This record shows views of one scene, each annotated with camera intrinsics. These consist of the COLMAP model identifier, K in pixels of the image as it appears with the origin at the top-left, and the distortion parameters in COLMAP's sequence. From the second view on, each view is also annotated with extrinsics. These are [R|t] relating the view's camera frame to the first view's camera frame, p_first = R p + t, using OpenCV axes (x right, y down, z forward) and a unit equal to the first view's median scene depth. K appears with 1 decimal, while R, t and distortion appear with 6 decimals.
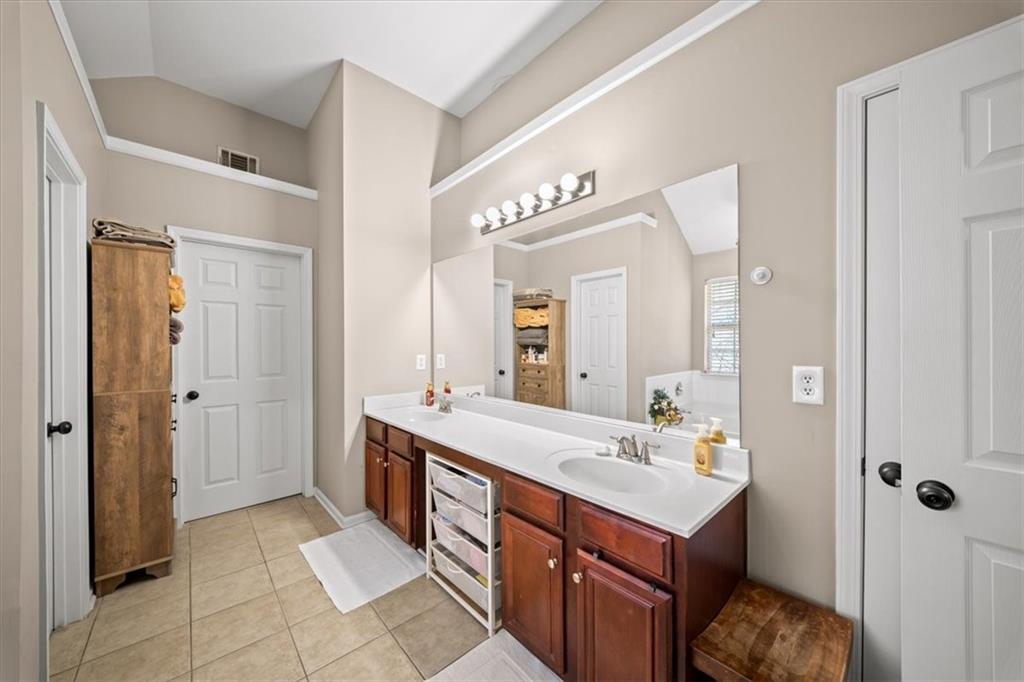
lens RADIAL K [[358.8, 0, 512.2], [0, 358.8, 344.5], [0, 0, 1]] dist [-0.001379, -0.000221]
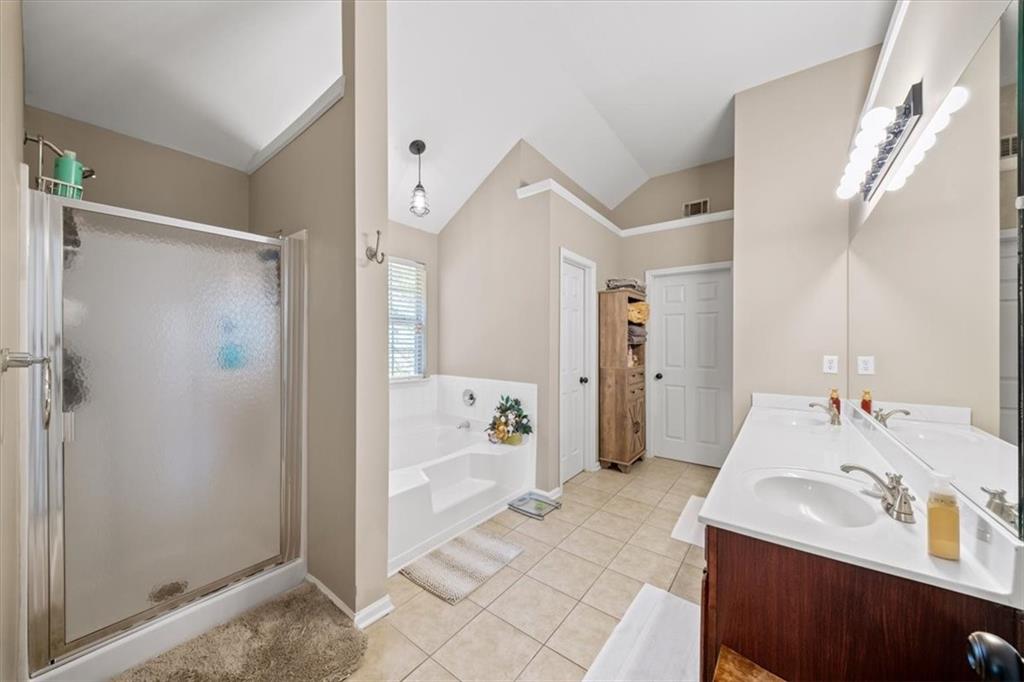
lens RADIAL K [[358.8, 0, 510.9], [0, 358.8, 342.9], [0, 0, 1]] dist [-0.001379, -0.000221]
pose [[0.174248, 0.000615, -0.984702, 0.694981], [-0.008315, 0.999965, -0.000847, 0.006649], [0.984667, 0.008335, 0.174247, 0.128204]]
